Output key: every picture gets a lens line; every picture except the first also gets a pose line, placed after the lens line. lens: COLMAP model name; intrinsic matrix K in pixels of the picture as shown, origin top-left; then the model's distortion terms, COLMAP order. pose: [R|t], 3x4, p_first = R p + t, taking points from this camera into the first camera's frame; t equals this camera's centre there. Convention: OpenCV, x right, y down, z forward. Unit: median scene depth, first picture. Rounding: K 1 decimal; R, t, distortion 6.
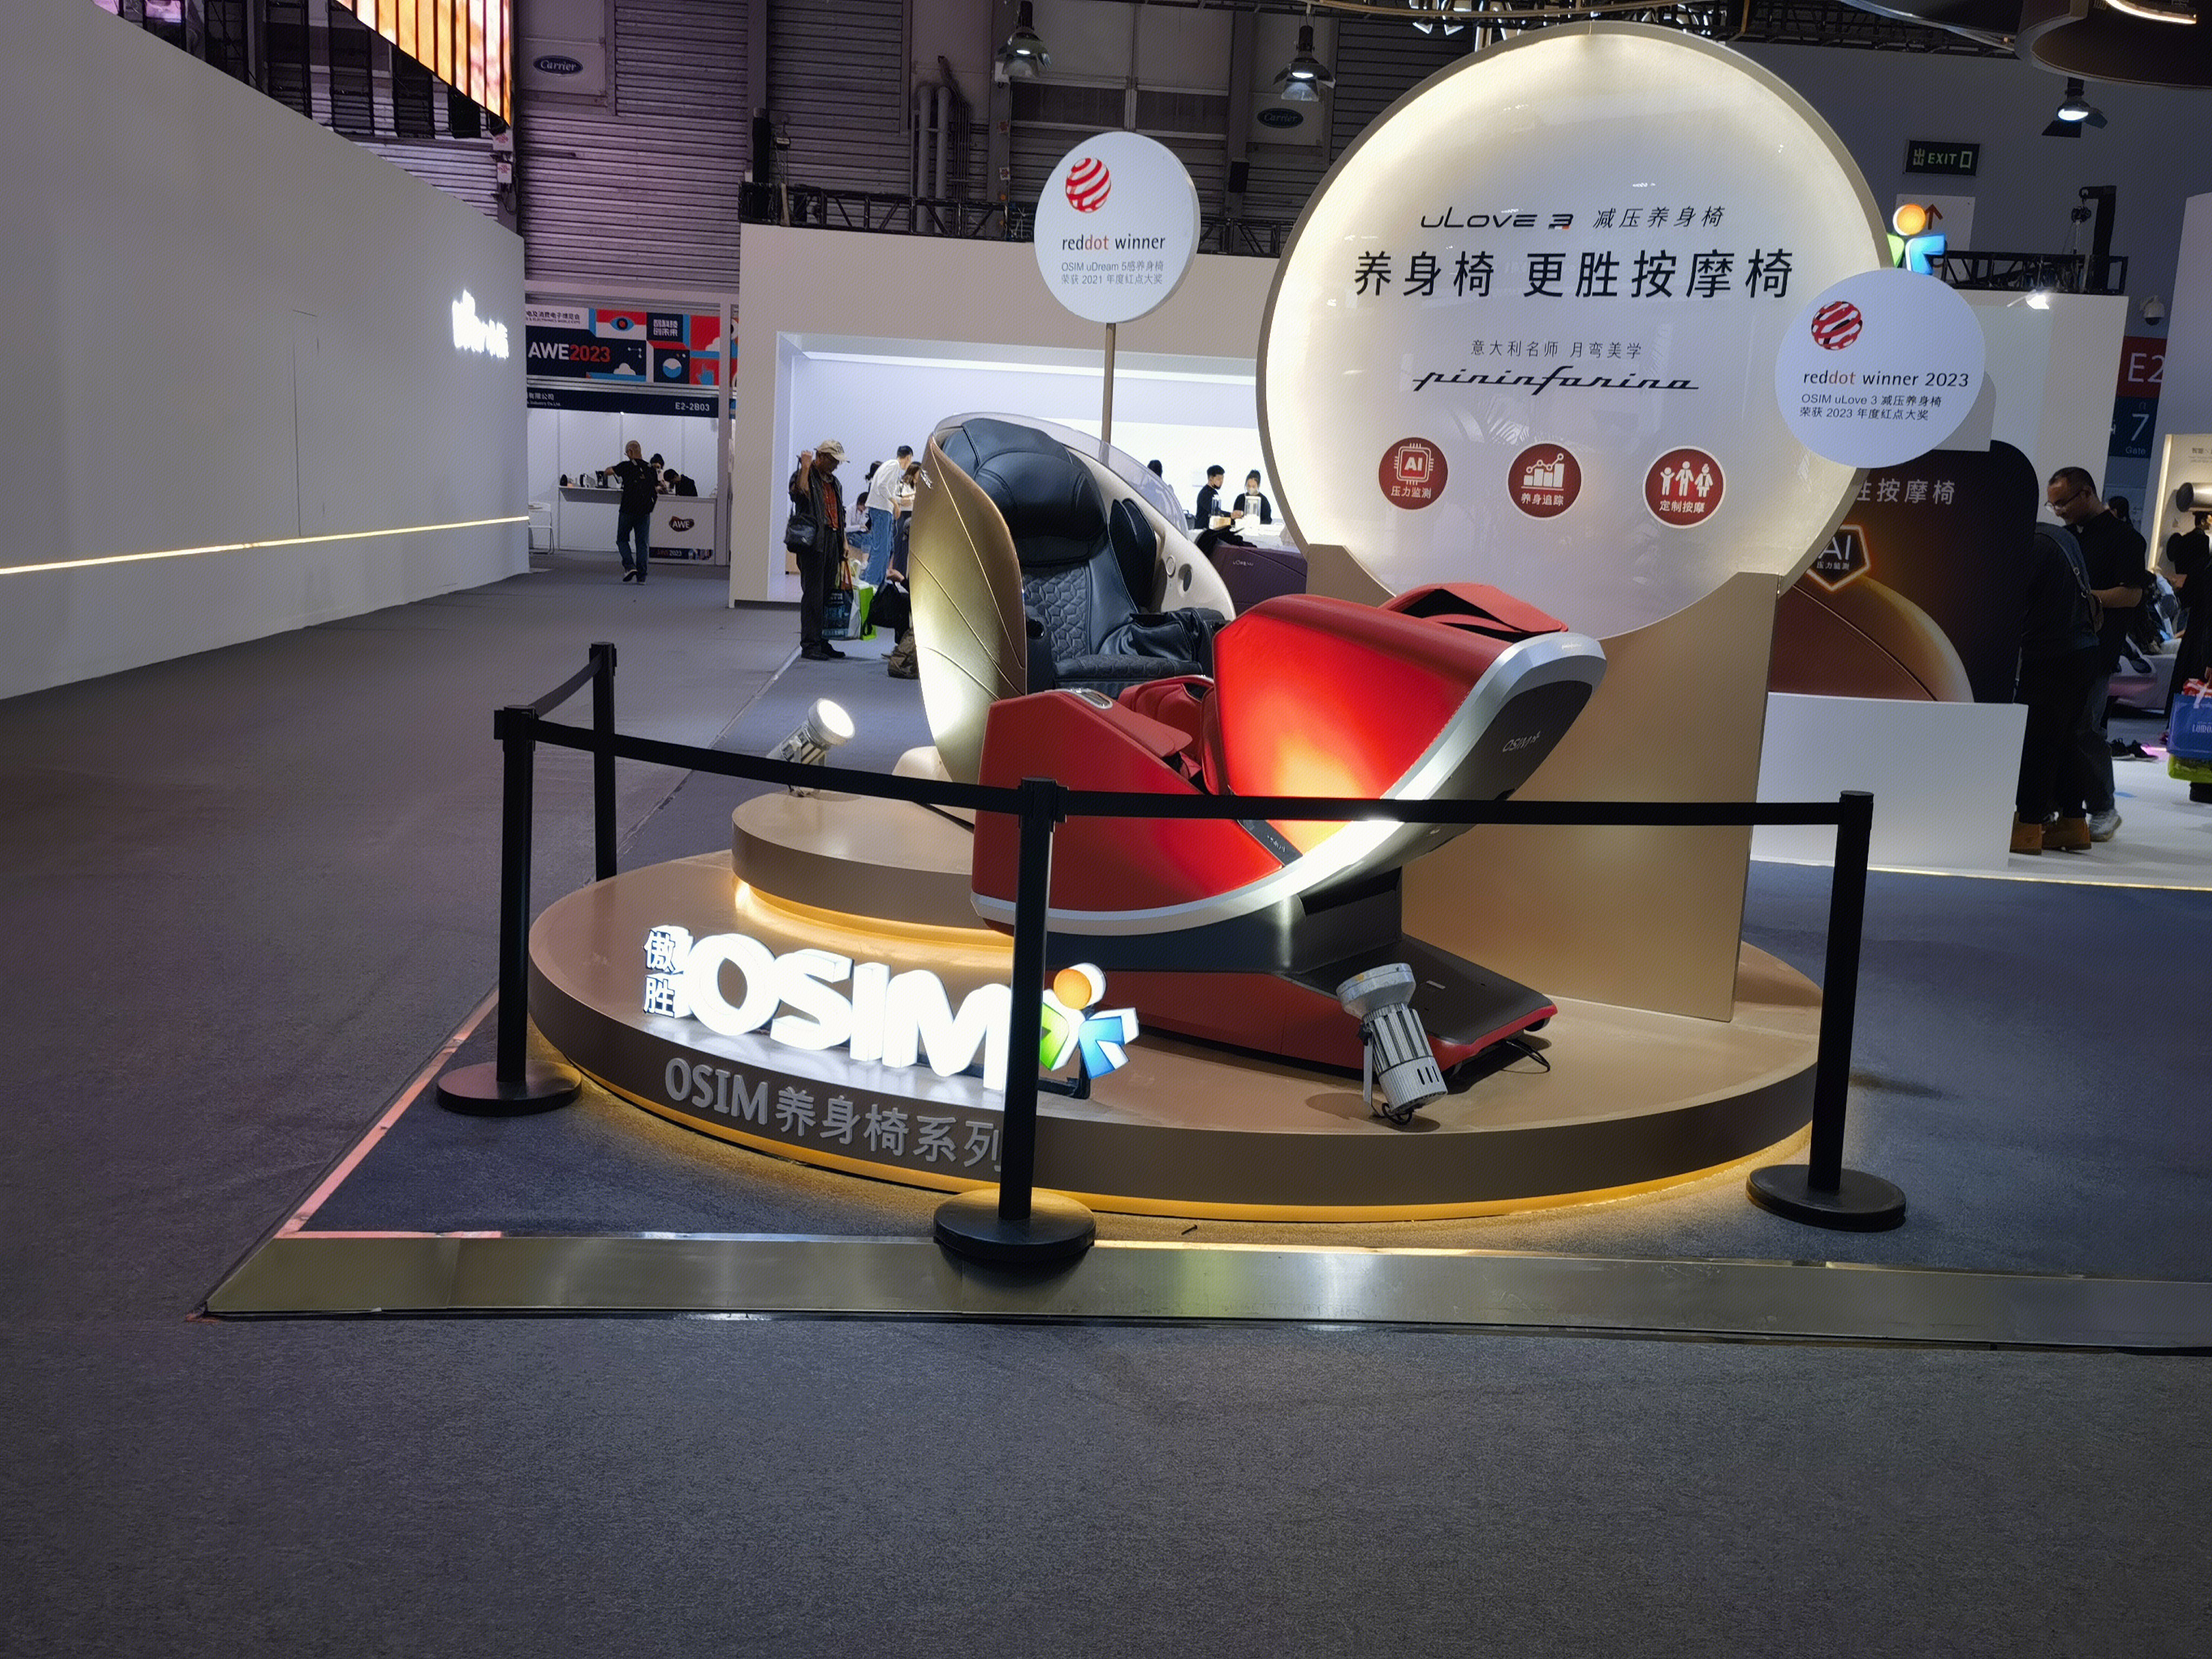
lens RADIAL K [[2048.7, 0, 1106.0], [0, 2048.7, 829.5], [0, 0, 1]] dist [0.078511, -0.029174]
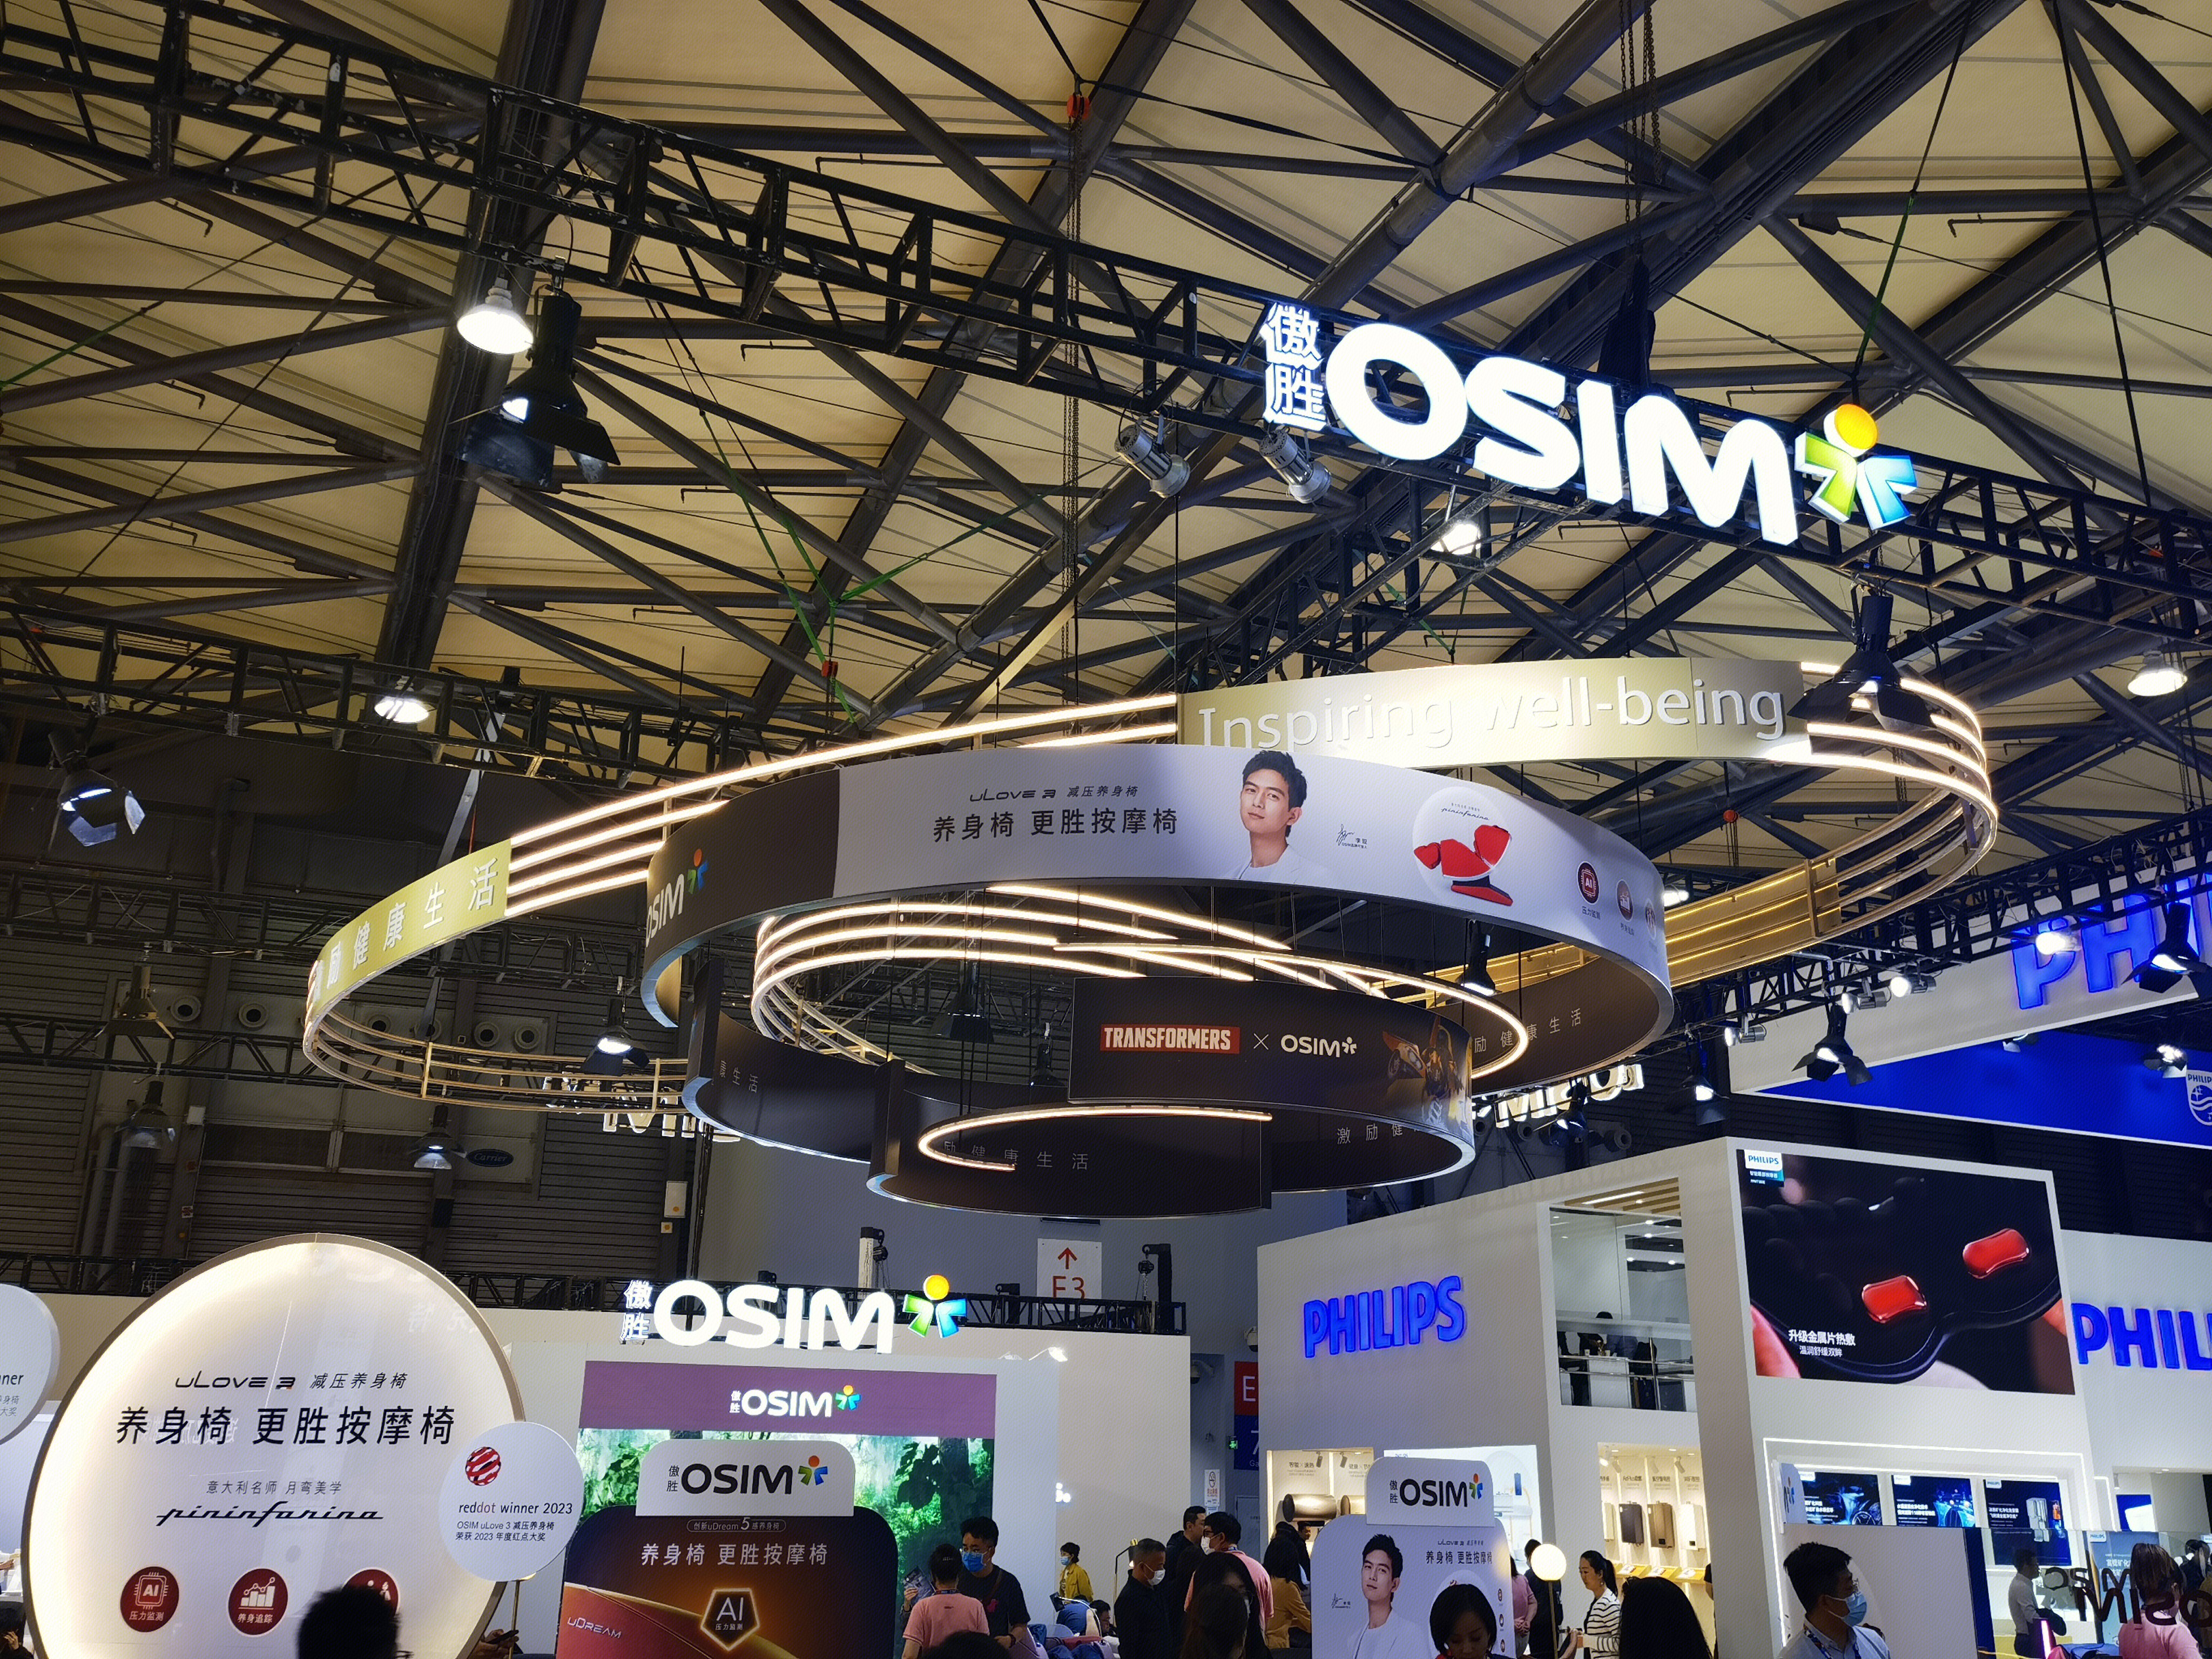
lens RADIAL K [[2048.7, 0, 1106.0], [0, 2048.7, 829.5], [0, 0, 1]] dist [0.078511, -0.029174]
pose [[0.946462, 0.065884, 0.316021, 0.265096], [0.086758, 0.891021, -0.445594, 0.014465], [-0.310939, 0.449155, 0.837602, -0.365380]]
